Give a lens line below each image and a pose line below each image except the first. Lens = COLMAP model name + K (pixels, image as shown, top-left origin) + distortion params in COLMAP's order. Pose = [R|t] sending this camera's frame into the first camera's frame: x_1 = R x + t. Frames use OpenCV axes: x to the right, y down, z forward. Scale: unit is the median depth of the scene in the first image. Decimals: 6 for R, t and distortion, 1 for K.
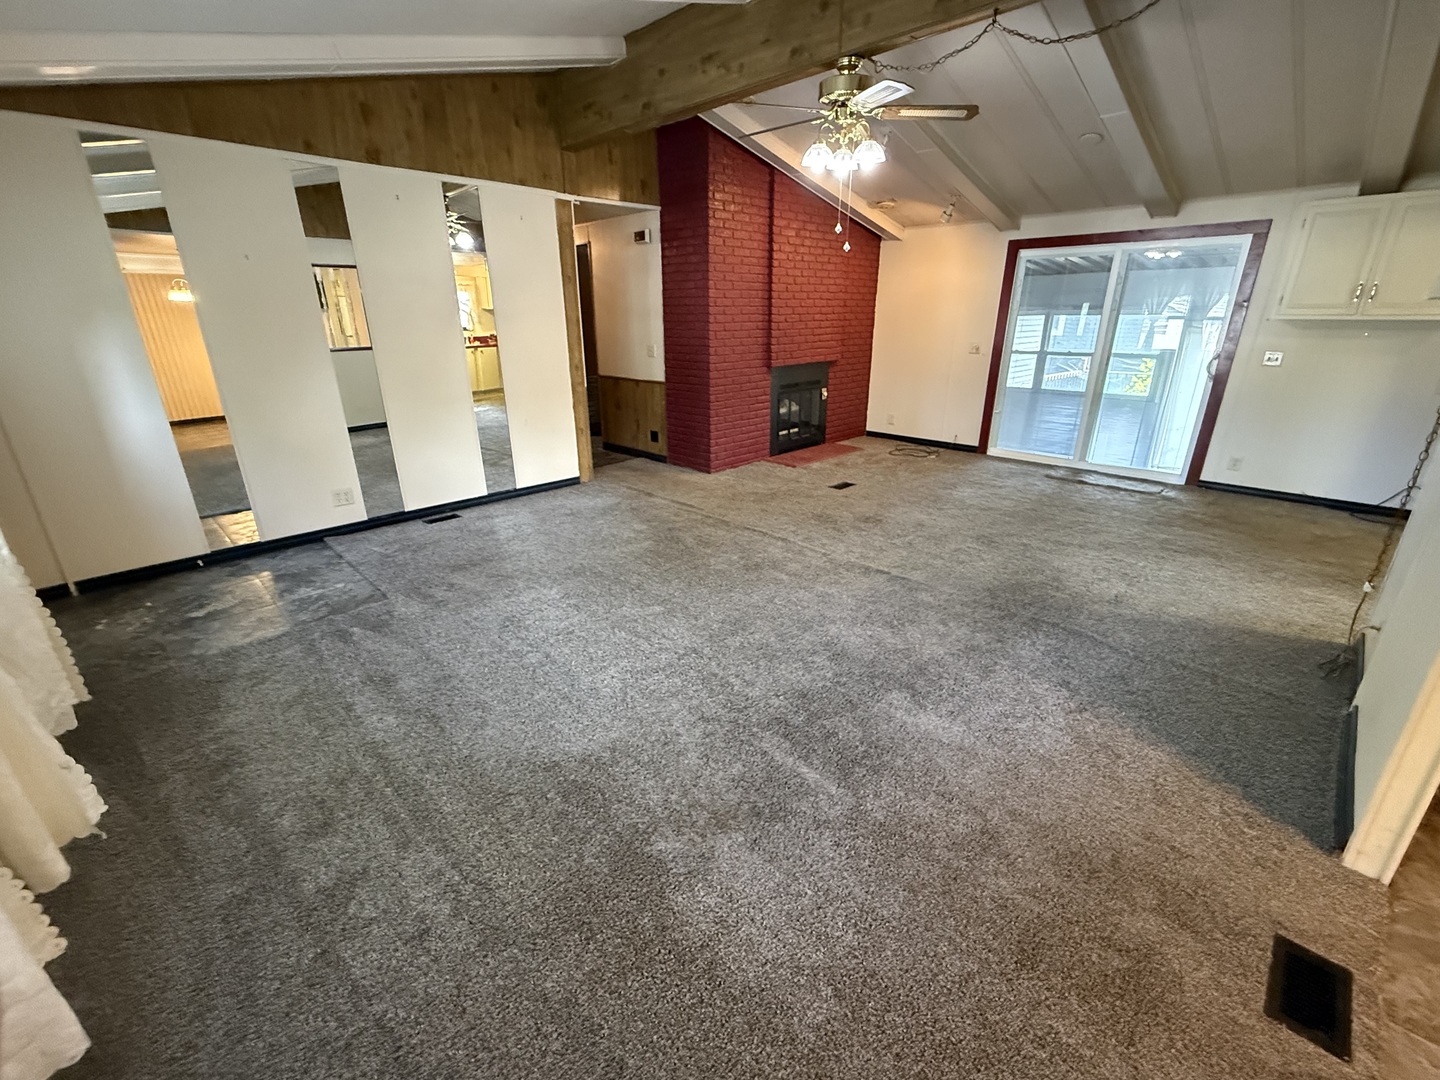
lens RADIAL K [[618.6, 0, 722.7], [0, 618.6, 543.2], [0, 0, 1]] dist [-0.003860, -0.000532]
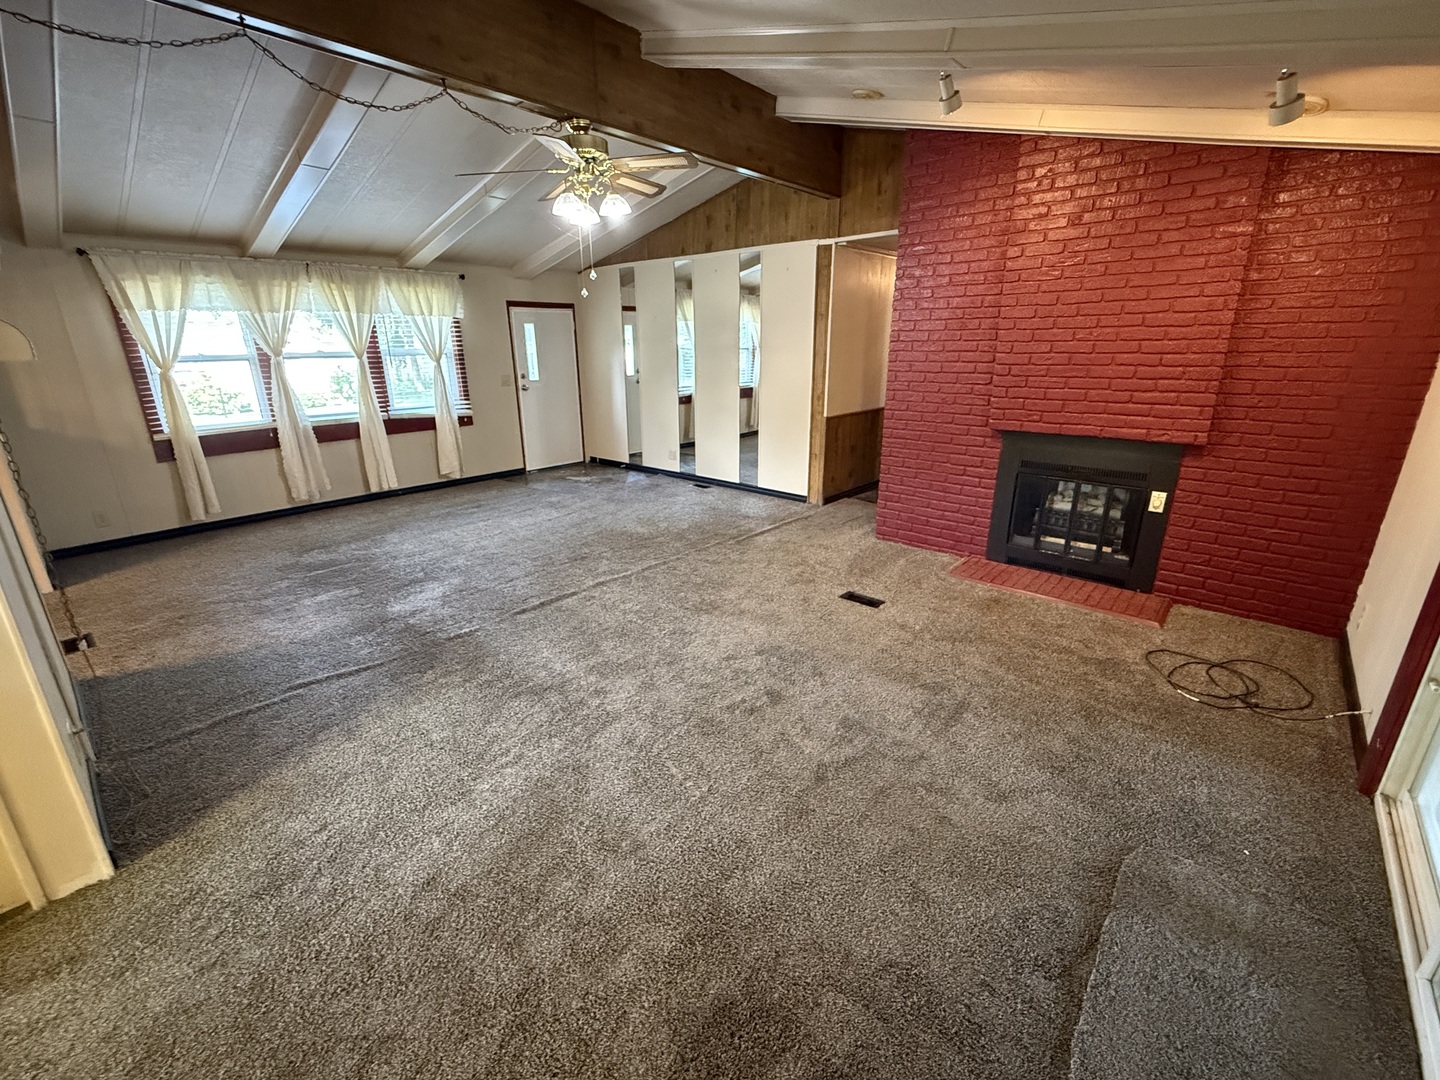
lens RADIAL K [[618.6, 0, 721.1], [0, 618.6, 542.9], [0, 0, 1]] dist [-0.003860, -0.000532]
pose [[0.050052, 0.312706, -0.948530, 0.917270], [-0.341665, 0.897781, 0.277946, -0.321520], [0.938488, 0.310168, 0.151776, 0.816645]]
